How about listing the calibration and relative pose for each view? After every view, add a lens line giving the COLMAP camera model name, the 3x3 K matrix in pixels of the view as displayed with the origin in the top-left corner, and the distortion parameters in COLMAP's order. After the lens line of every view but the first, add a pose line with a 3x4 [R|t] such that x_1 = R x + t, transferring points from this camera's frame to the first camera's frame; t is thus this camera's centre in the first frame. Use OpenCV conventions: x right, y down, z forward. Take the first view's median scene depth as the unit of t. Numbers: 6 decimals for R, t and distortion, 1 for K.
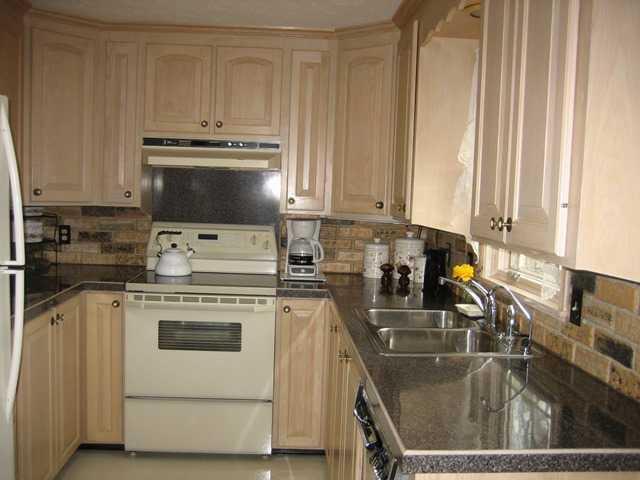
lens RADIAL K [[653.8, 0, 320.0], [0, 653.8, 240.0], [0, 0, 1]] dist [-0.162327, 0.217036]
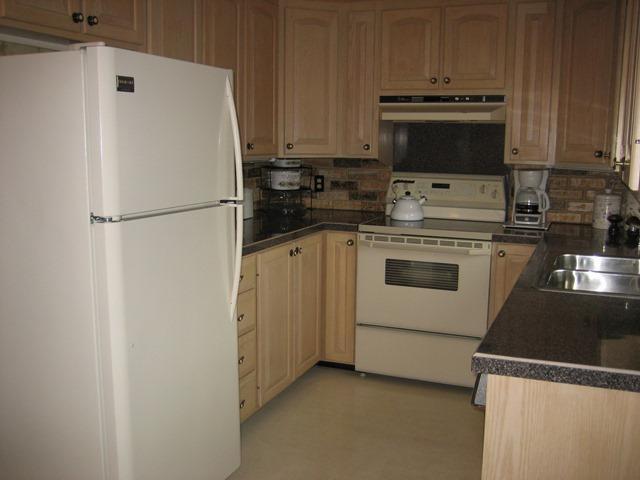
lens RADIAL K [[653.8, 0, 320.0], [0, 653.8, 240.0], [0, 0, 1]] dist [-0.162327, 0.217036]
pose [[0.896483, 0.038913, -0.441366, 0.133484], [-0.010261, 0.997692, 0.067120, 0.015152], [0.442960, -0.055643, 0.894813, -0.059864]]
